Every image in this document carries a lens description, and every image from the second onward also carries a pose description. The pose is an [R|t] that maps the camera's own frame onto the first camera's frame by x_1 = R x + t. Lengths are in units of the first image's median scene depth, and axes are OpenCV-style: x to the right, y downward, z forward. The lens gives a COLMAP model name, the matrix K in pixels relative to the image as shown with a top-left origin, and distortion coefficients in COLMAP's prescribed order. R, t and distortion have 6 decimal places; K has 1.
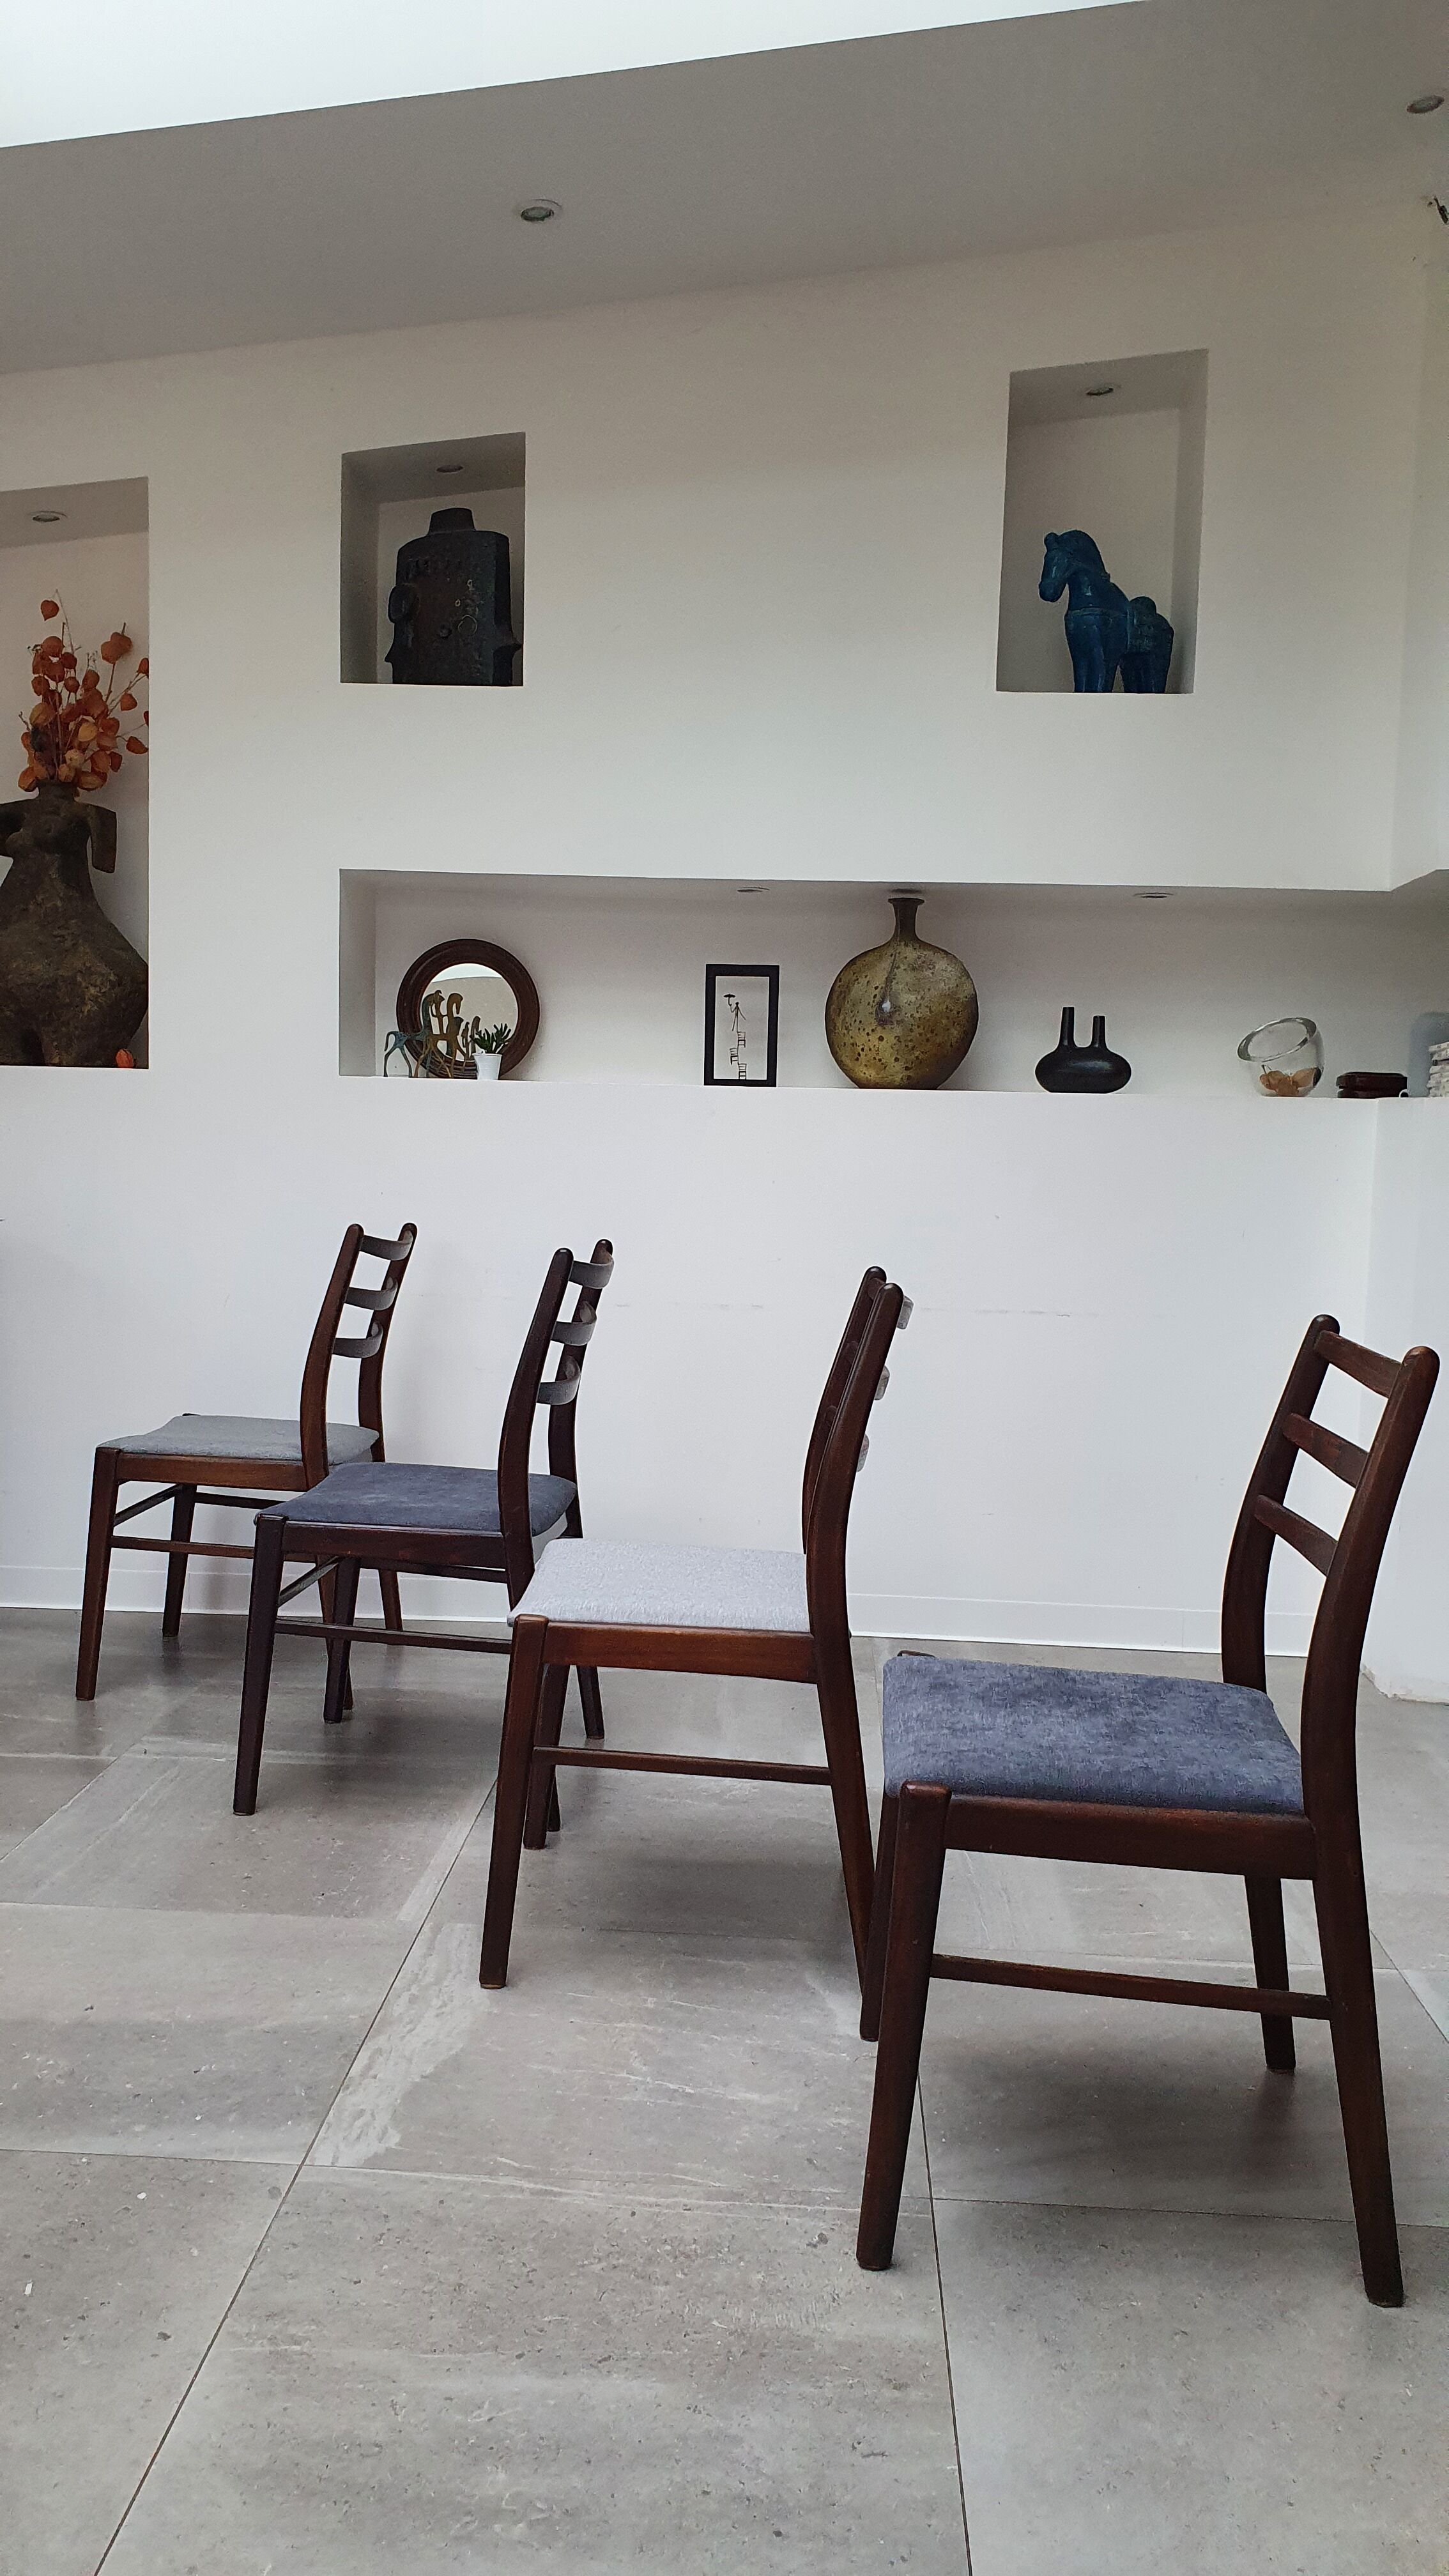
lens RADIAL K [[1974.0, 0, 715.2], [0, 1974.0, 1315.9], [0, 0, 1]] dist [0.006240, 0.005881]
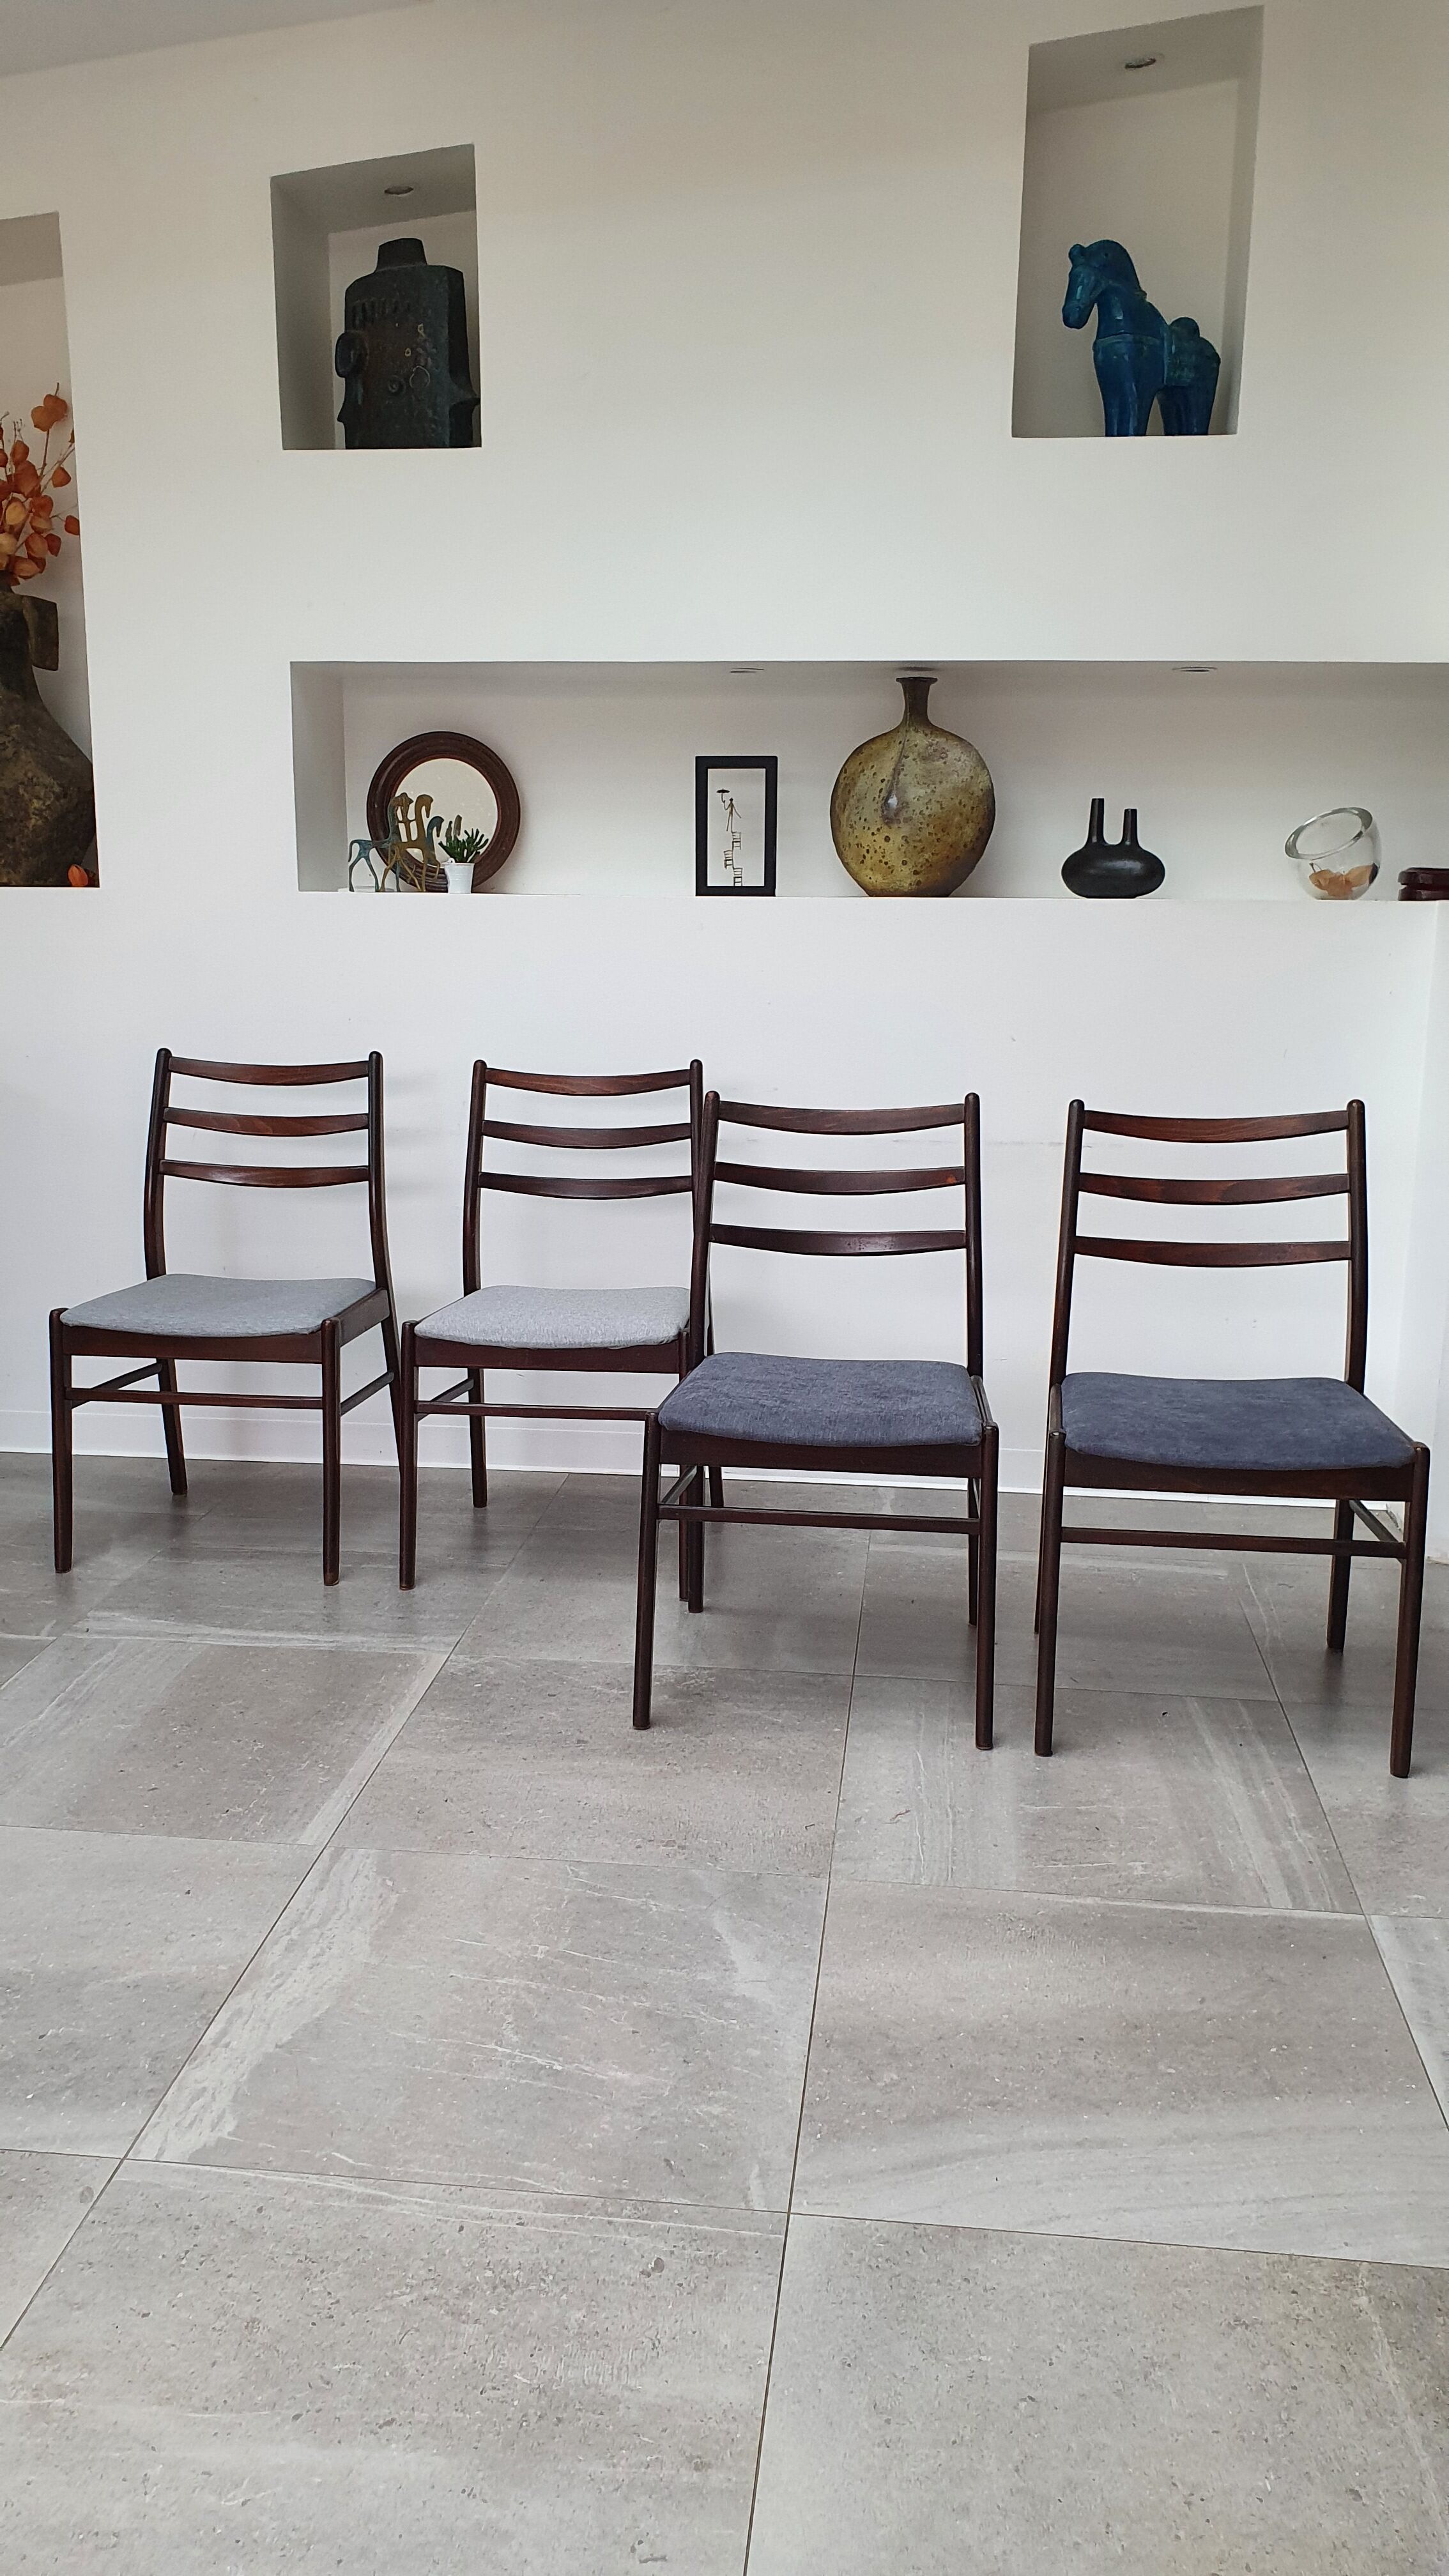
lens RADIAL K [[1991.5, 0, 725.3], [0, 1991.5, 1317.0], [0, 0, 1]] dist [-0.053434, 0.113713]
pose [[0.998110, -0.003942, -0.061322, 0.082715], [0.011806, 0.991651, 0.128408, -0.051875], [0.060304, -0.128889, 0.989824, 0.083526]]
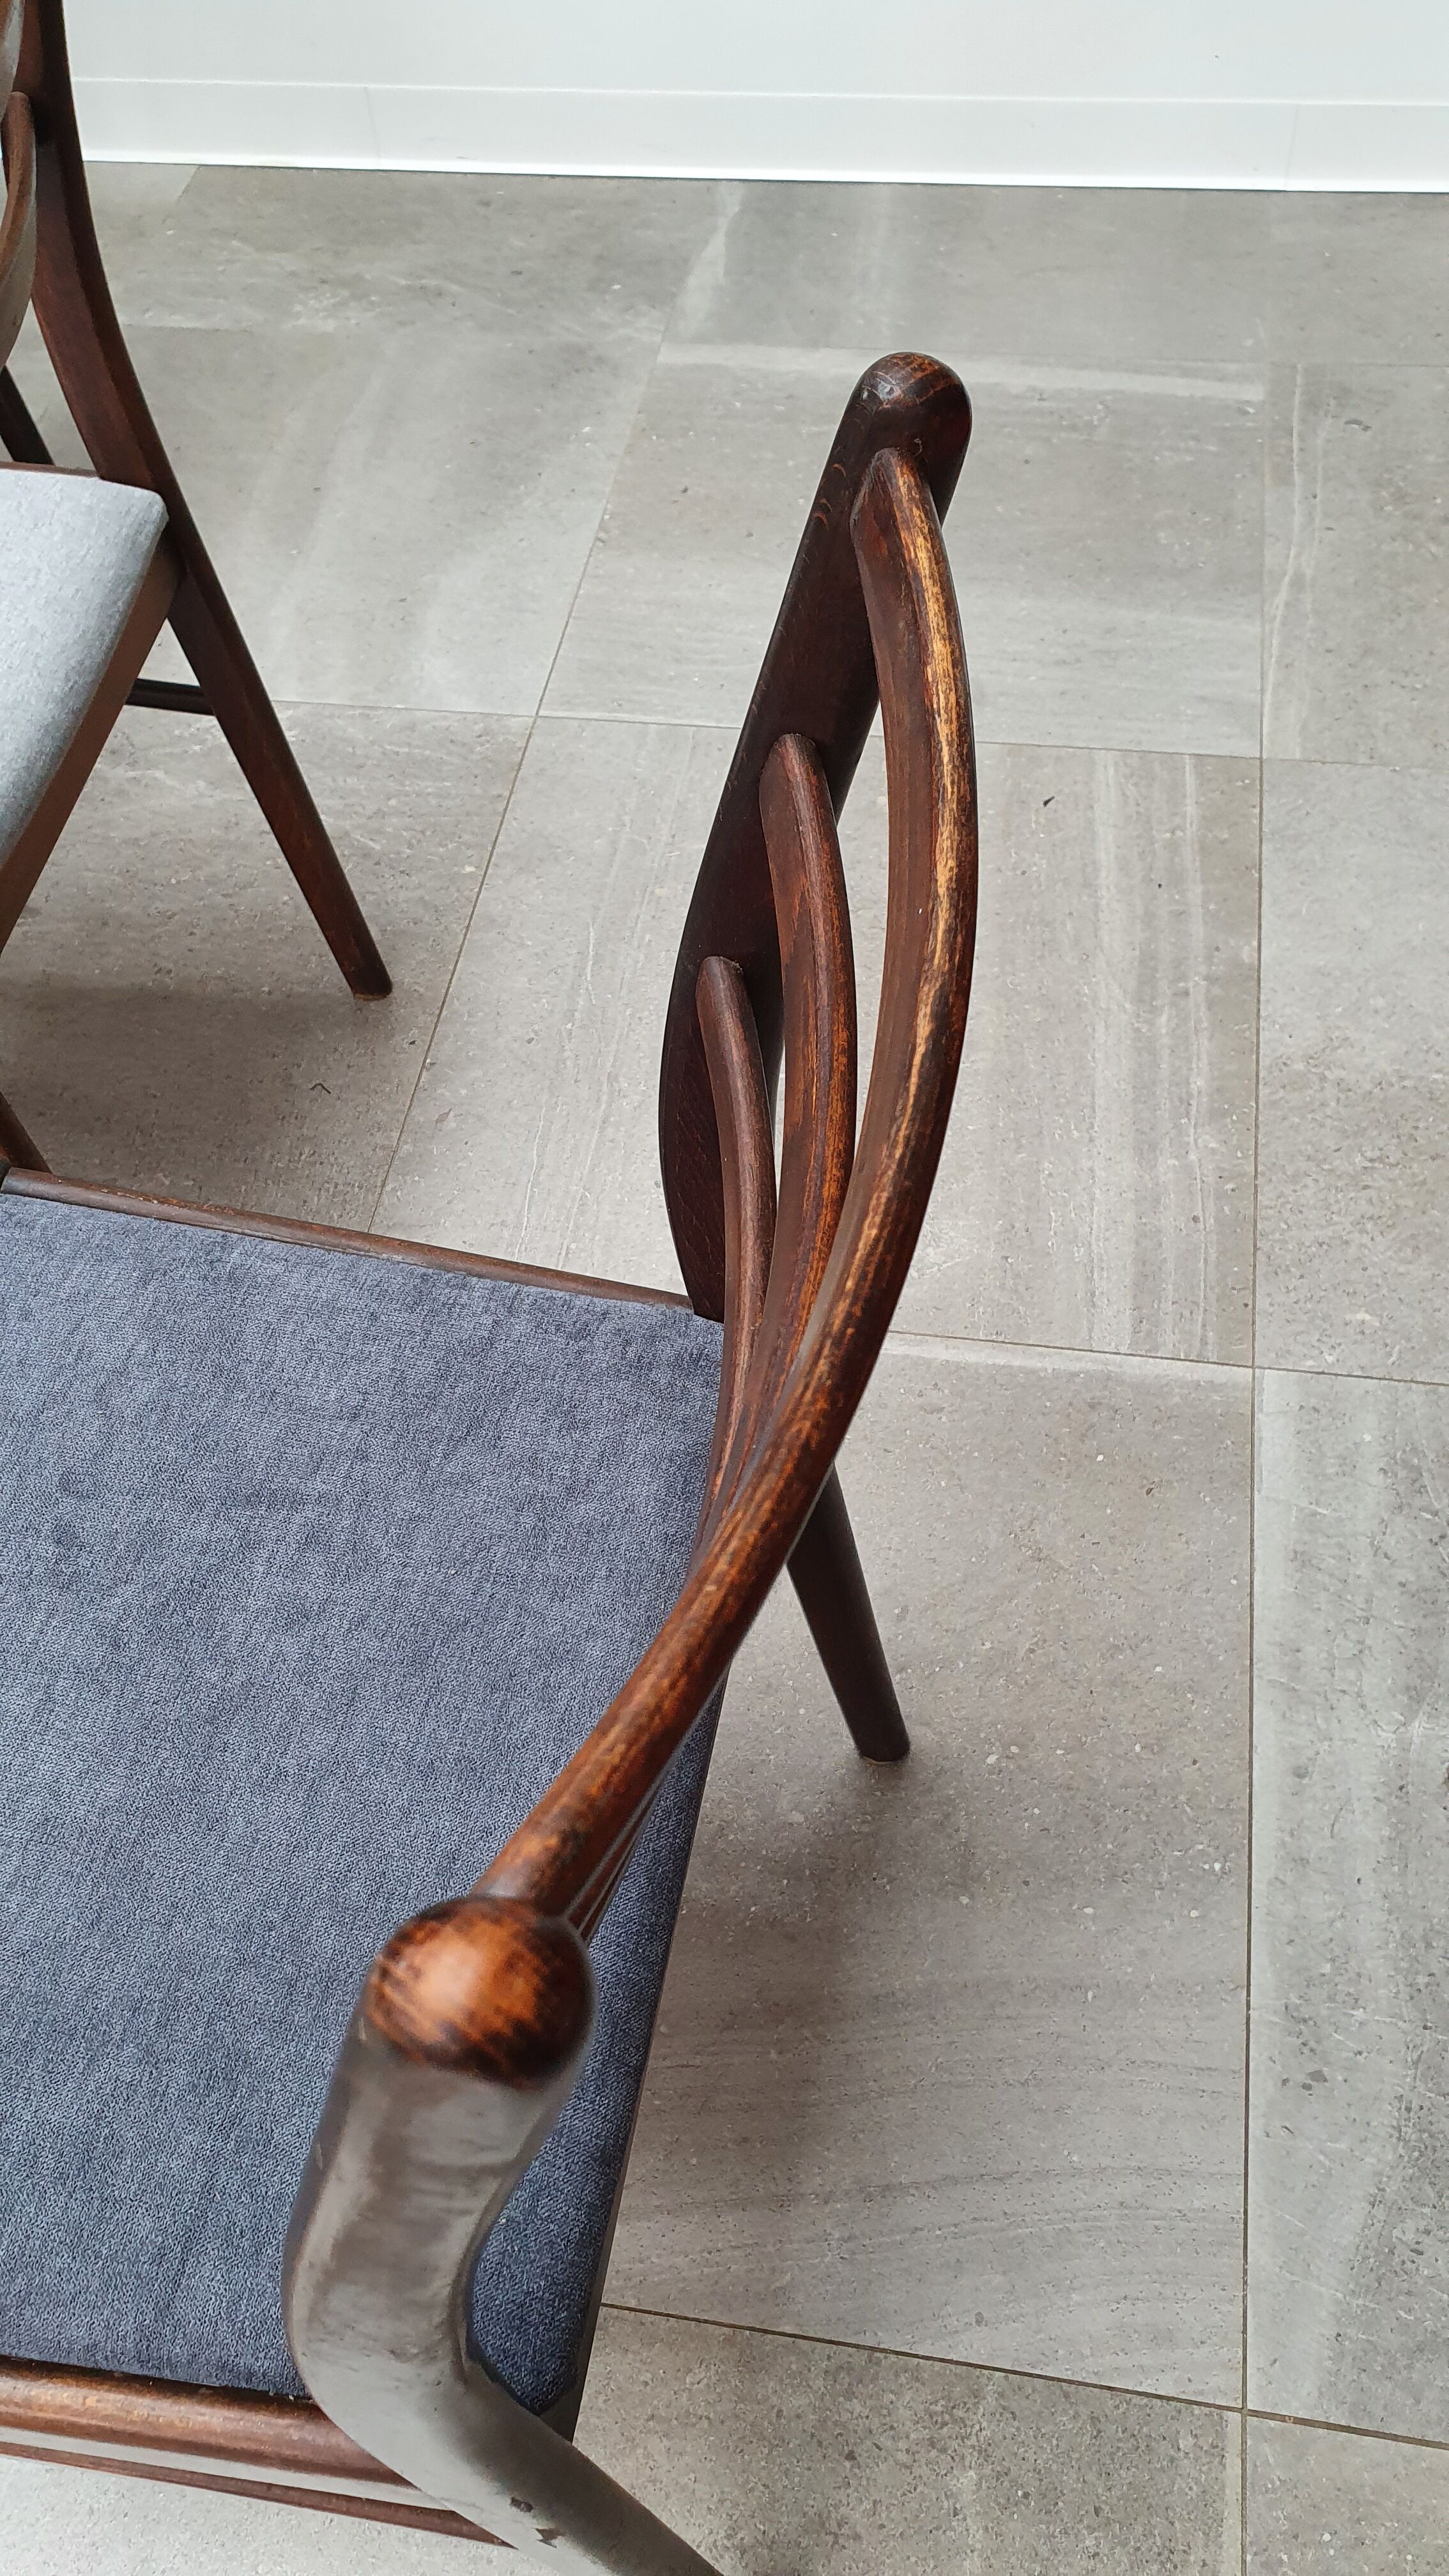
lens RADIAL K [[1974.0, 0, 715.2], [0, 1974.0, 1315.9], [0, 0, 1]] dist [0.006240, 0.005881]
pose [[0.991226, 0.041894, -0.125364, 0.209931], [0.068788, 0.646388, 0.759902, -0.066305], [0.112869, -0.761858, 0.637835, 0.517455]]
